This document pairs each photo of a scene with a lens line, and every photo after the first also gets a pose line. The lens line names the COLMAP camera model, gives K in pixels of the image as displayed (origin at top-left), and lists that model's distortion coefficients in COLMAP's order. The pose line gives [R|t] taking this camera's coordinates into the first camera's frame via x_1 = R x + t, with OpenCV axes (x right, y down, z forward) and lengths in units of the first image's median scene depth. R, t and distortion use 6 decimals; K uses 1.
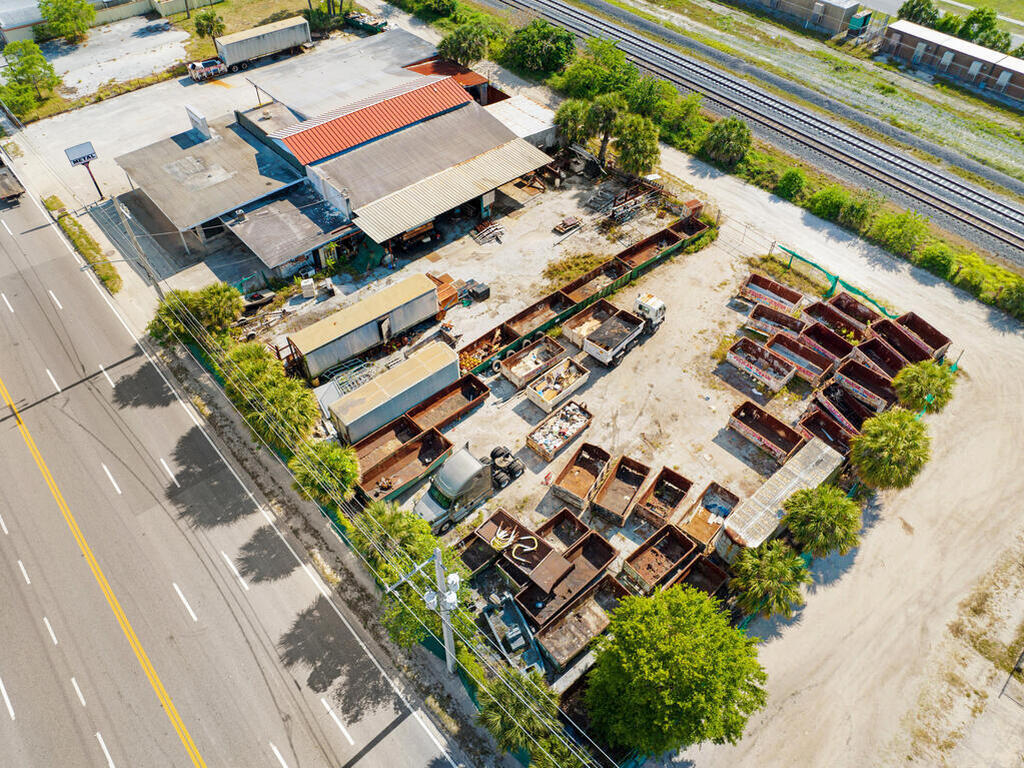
lens RADIAL K [[723.7, 0, 511.6], [0, 723.7, 387.7], [0, 0, 1]] dist [-0.055674, 0.027758]
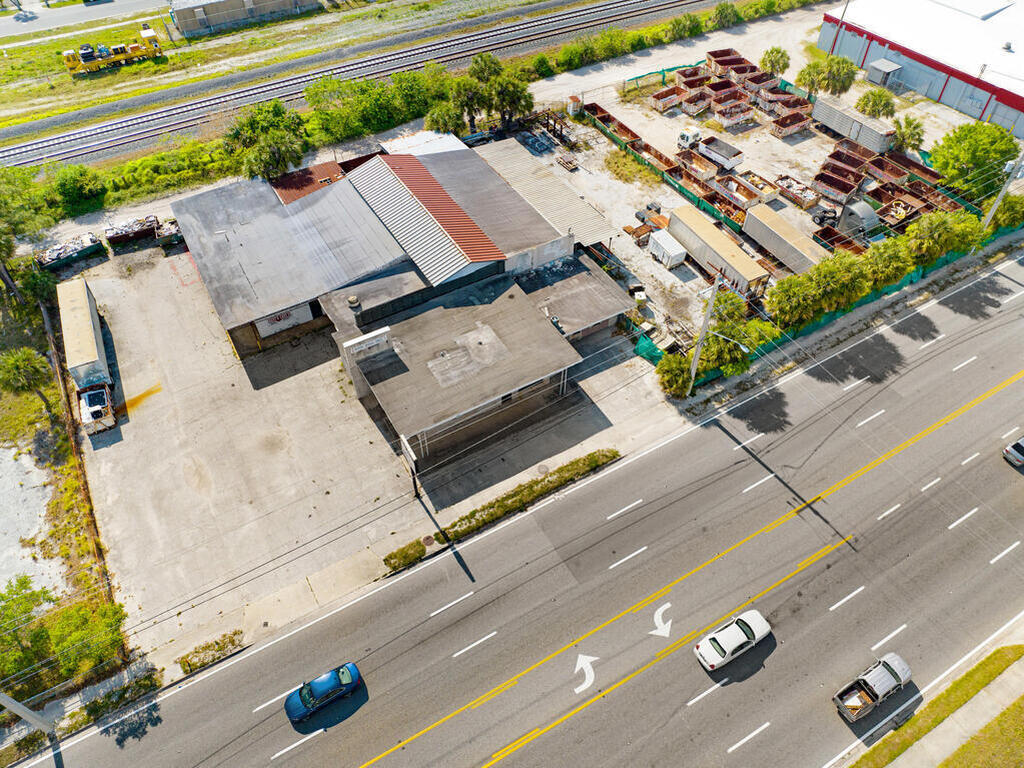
lens RADIAL K [[723.7, 0, 511.6], [0, 723.7, 387.7], [0, 0, 1]] dist [-0.055674, 0.027758]
pose [[0.191943, -0.741884, 0.642469, -1.035665], [0.736735, 0.541413, 0.405085, -0.604131], [-0.648367, 0.395576, 0.650492, 0.442333]]
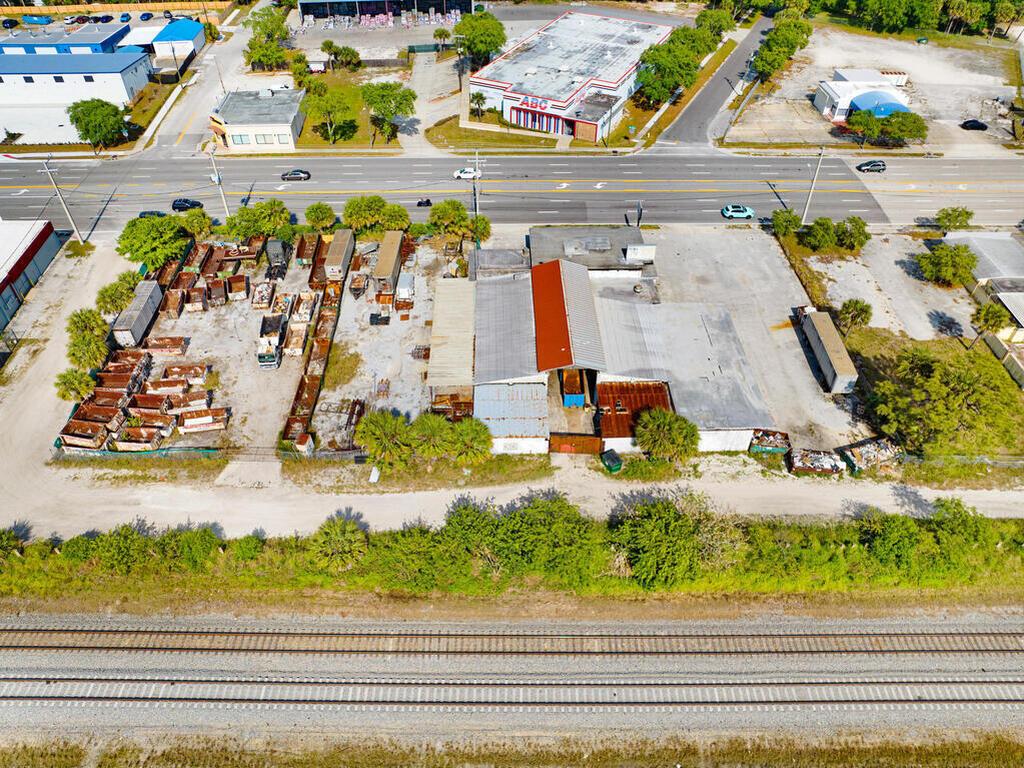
lens RADIAL K [[723.7, 0, 511.6], [0, 723.7, 387.7], [0, 0, 1]] dist [-0.055674, 0.027758]
pose [[-0.639961, 0.516080, -0.569307, 0.654643], [-0.577642, 0.165482, 0.799341, -1.373436], [0.506734, 0.840403, 0.192207, 0.910650]]
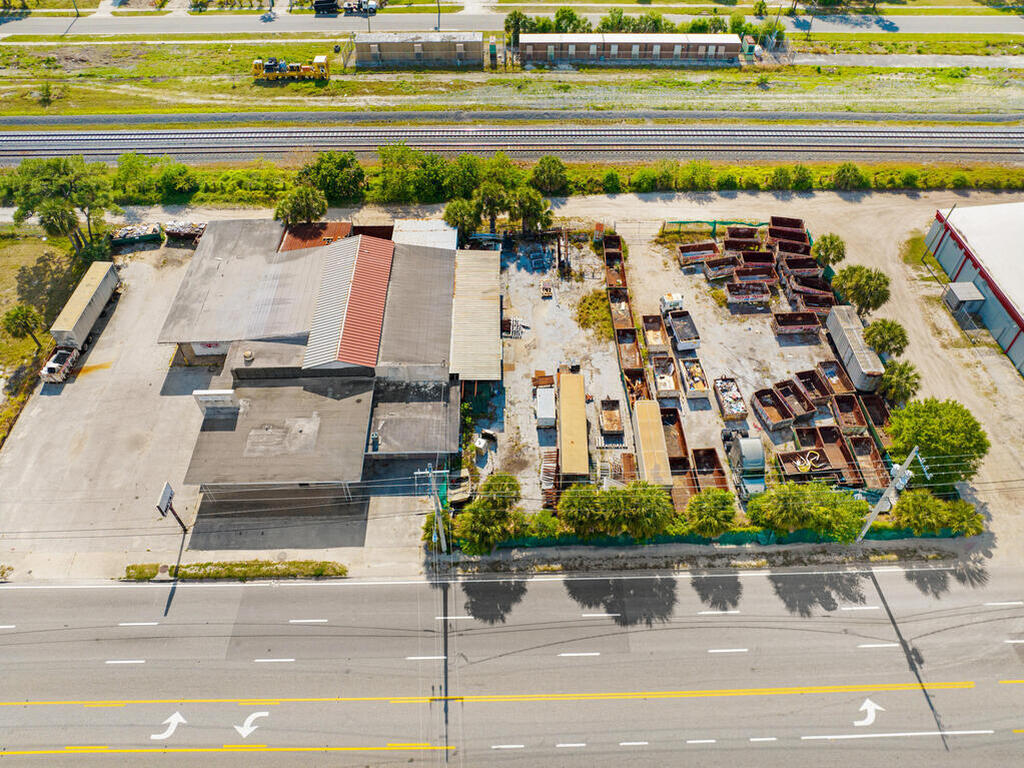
lens RADIAL K [[745.2, 0, 512.0], [0, 745.2, 384.0], [0, 0, 1]] dist [-0.060272, 0.036567]
pose [[0.644882, -0.575277, 0.503173, -0.729123], [0.575861, 0.798599, 0.174996, -0.367600], [-0.502505, 0.176906, 0.846282, -0.028125]]
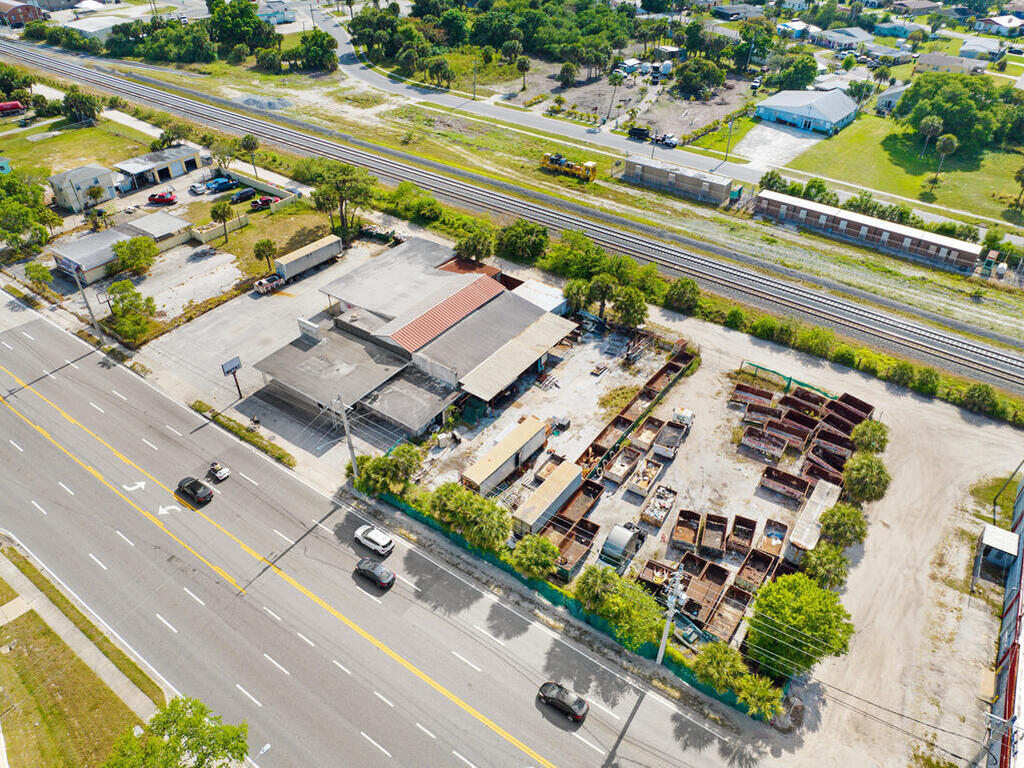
lens RADIAL K [[723.7, 0, 511.6], [0, 723.7, 387.7], [0, 0, 1]] dist [-0.055674, 0.027758]
pose [[0.974213, -0.144039, 0.173672, -0.353421], [0.172093, 0.972152, -0.159075, 0.004594], [-0.145922, 0.184861, 0.971871, -0.348869]]
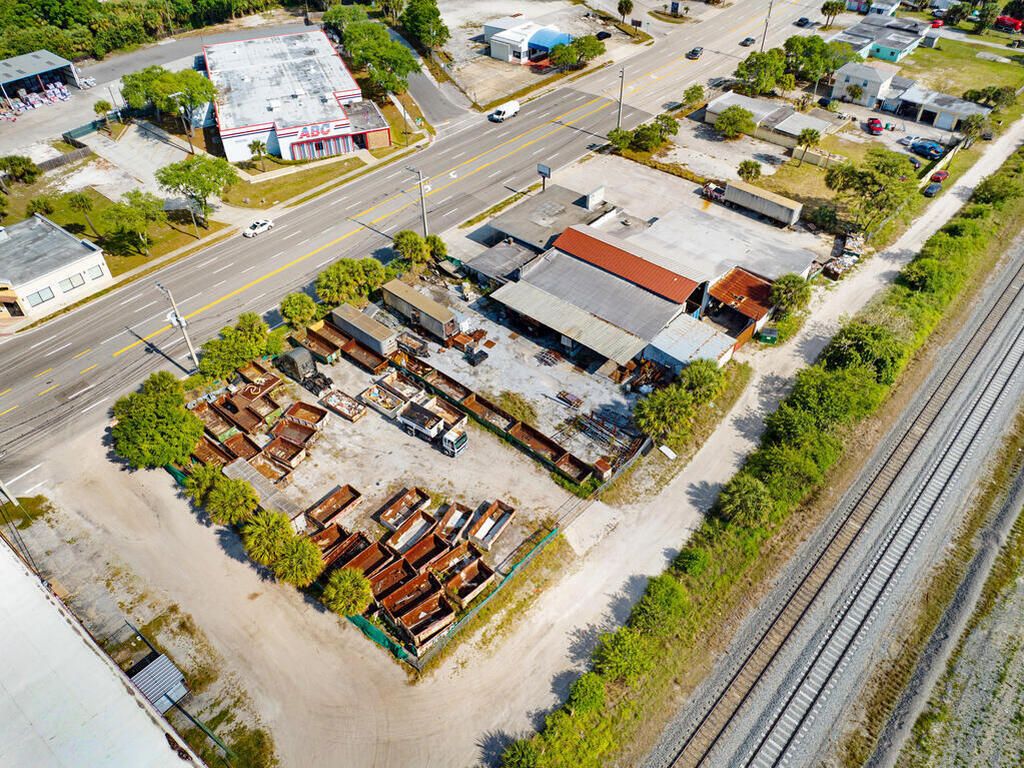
lens RADIAL K [[723.7, 0, 511.6], [0, 723.7, 387.7], [0, 0, 1]] dist [-0.055674, 0.027758]
pose [[0.130917, 0.669003, -0.731639, 0.966521], [-0.732264, 0.562748, 0.383542, -0.649831], [0.668319, 0.485540, 0.563560, 0.261586]]
